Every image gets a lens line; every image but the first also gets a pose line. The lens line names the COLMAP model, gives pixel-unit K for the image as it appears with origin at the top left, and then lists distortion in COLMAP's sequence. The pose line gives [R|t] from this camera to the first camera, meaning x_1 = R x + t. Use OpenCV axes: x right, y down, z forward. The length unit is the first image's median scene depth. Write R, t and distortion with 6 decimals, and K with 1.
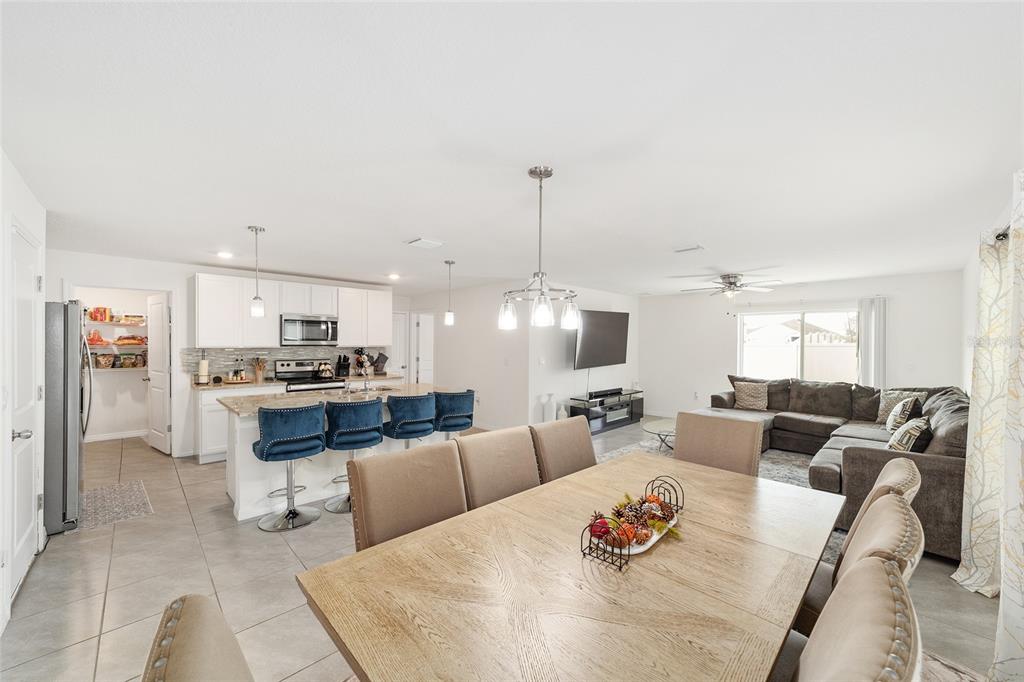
lens RADIAL K [[388.8, 0, 511.4], [0, 388.8, 345.3], [0, 0, 1]] dist [-0.002534, -0.000068]
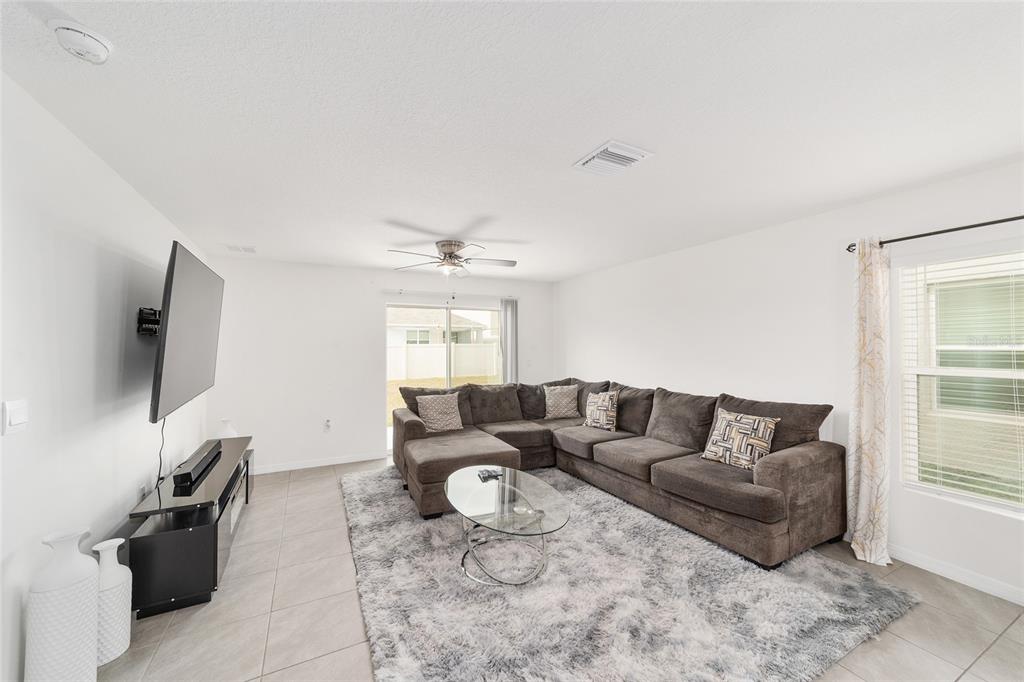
lens RADIAL K [[388.8, 0, 509.7], [0, 388.8, 340.1], [0, 0, 1]] dist [-0.002534, -0.000068]
pose [[0.294583, 0.012578, 0.955543, -0.056684], [0.000405, 0.999912, -0.013287, 0.001796], [-0.955626, 0.004301, 0.294552, 0.689941]]
